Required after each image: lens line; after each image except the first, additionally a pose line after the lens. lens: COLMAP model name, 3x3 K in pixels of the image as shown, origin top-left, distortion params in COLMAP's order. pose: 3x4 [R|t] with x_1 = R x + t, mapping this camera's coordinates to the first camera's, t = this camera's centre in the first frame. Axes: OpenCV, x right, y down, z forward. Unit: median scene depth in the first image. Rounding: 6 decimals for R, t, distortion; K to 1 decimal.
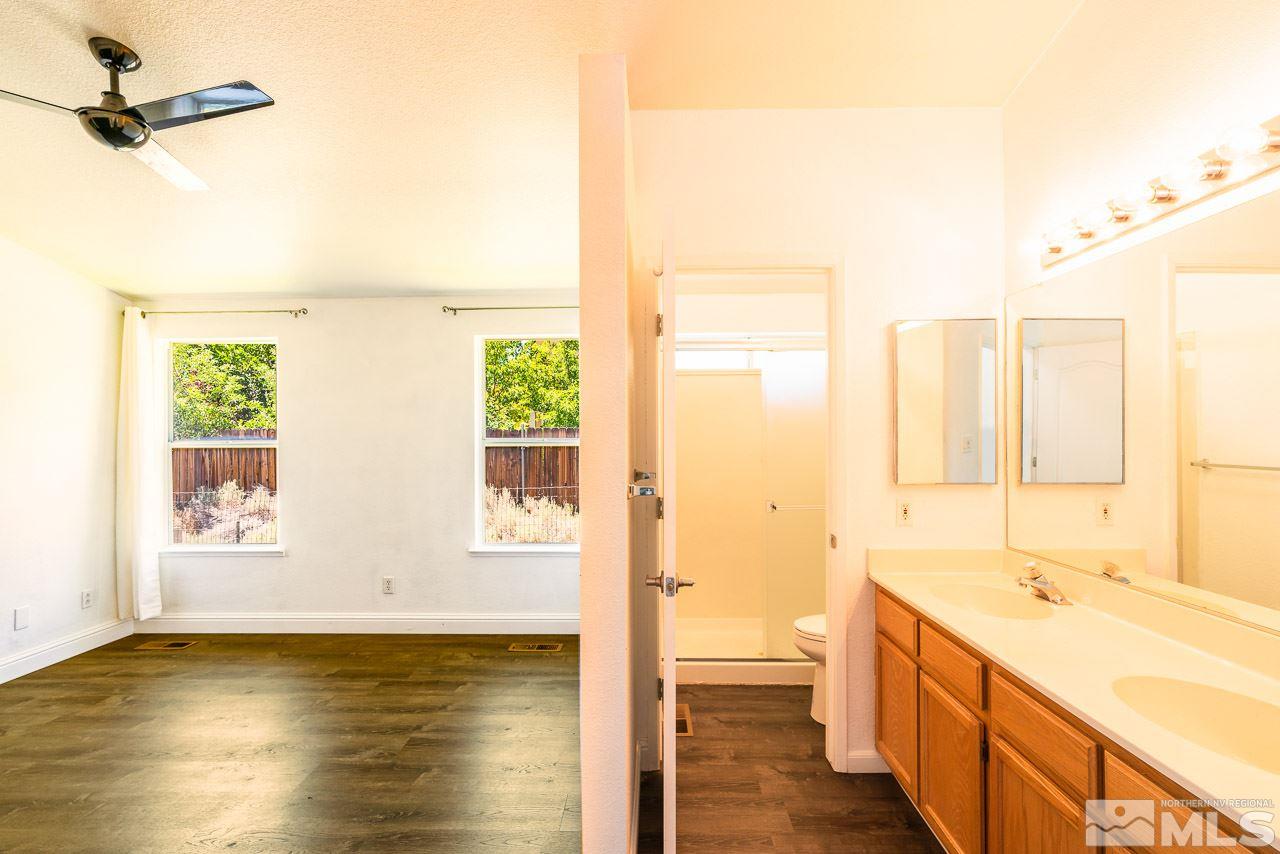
lens RADIAL K [[604.1, 0, 639.2], [0, 604.1, 432.5], [0, 0, 1]] dist [0.005776, 0.000049]
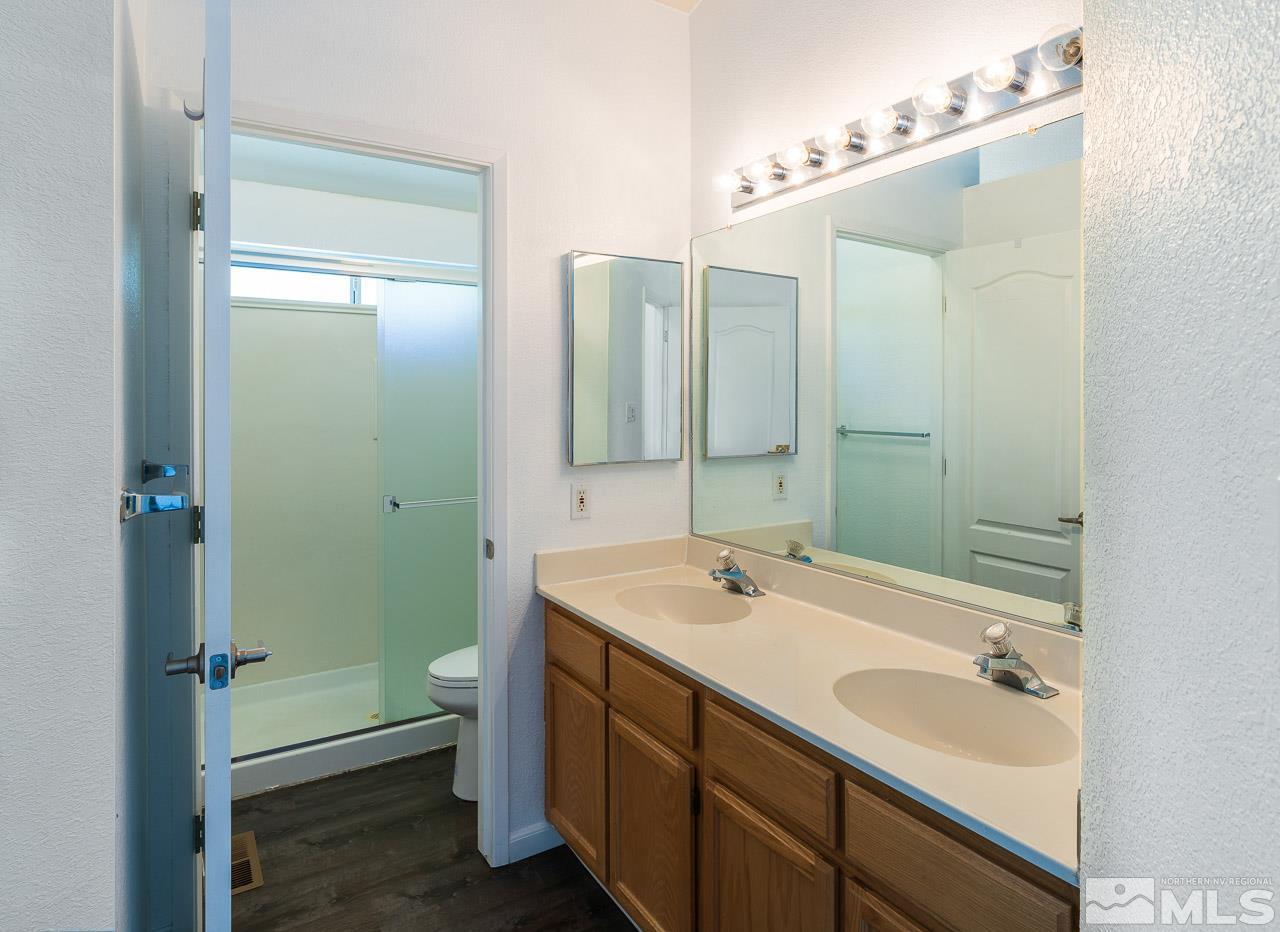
lens RADIAL K [[621.9, 0, 628.2], [0, 621.9, 407.4], [0, 0, 1]] dist [-0.004722, 0.000510]
pose [[0.803516, 0.000367, 0.595283, 0.014356], [-0.006166, 0.999951, 0.007706, 0.005604], [-0.595251, -0.009863, 0.803479, 0.326703]]
